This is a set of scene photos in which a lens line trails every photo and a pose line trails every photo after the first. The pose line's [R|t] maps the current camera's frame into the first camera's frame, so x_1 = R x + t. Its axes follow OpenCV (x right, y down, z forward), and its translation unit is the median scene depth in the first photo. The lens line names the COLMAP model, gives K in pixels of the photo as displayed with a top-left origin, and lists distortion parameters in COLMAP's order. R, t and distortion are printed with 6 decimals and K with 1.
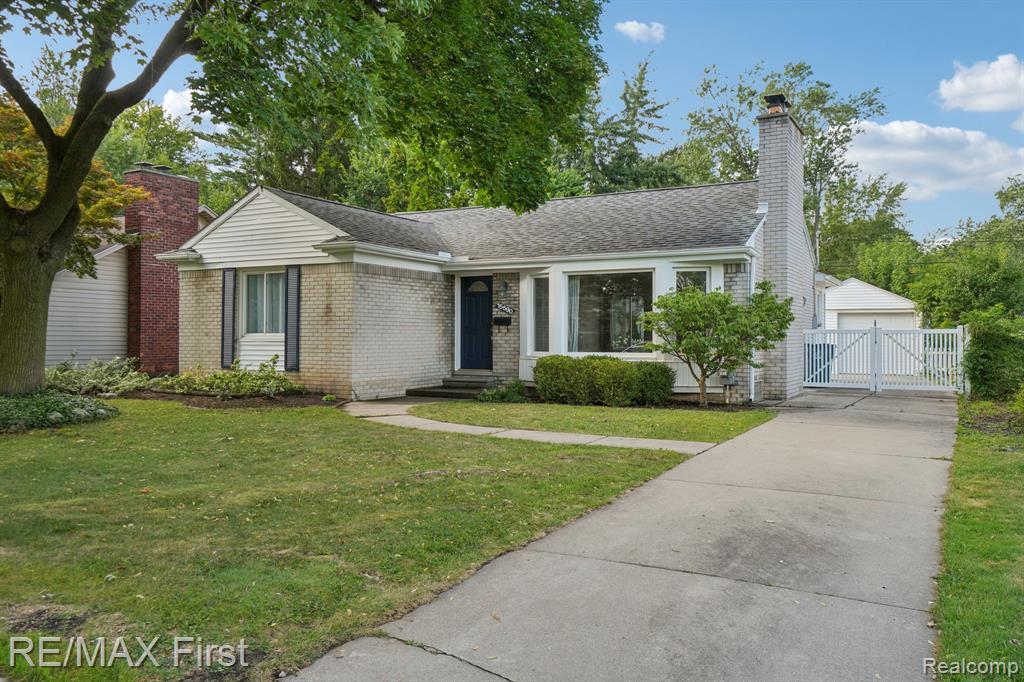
lens RADIAL K [[794.7, 0, 512.3], [0, 794.7, 338.8], [0, 0, 1]] dist [-0.014559, -0.001236]
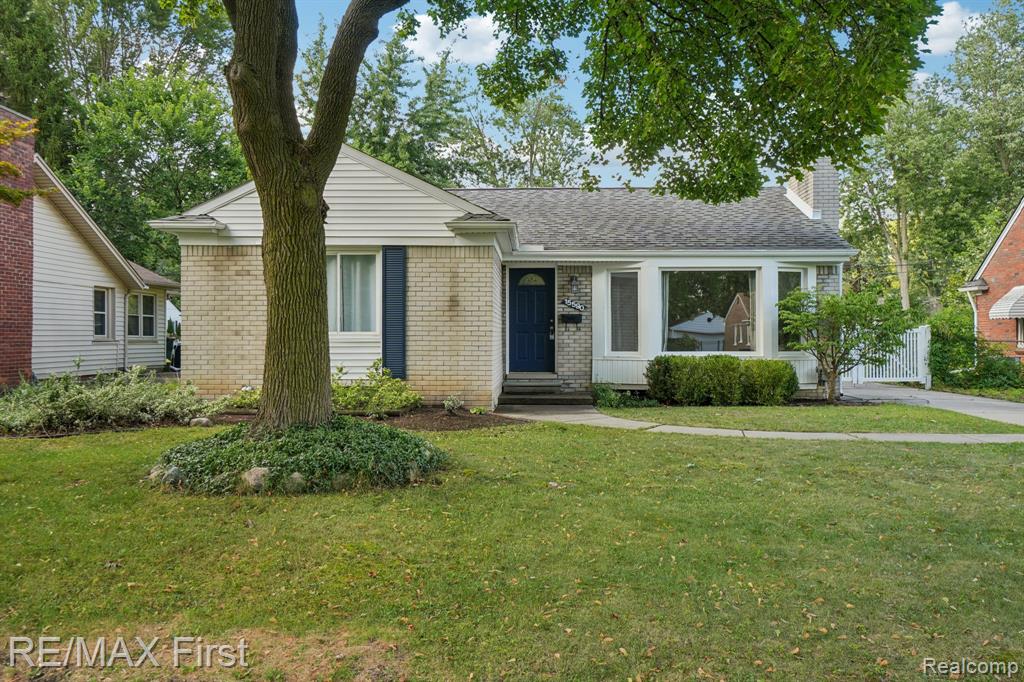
lens RADIAL K [[794.7, 0, 512.8], [0, 794.7, 341.3], [0, 0, 1]] dist [-0.014559, -0.001236]
pose [[0.885632, -0.005046, 0.464361, -0.534361], [0.002688, 0.999980, 0.005740, -0.001576], [-0.464381, -0.003835, 0.885627, 0.239056]]
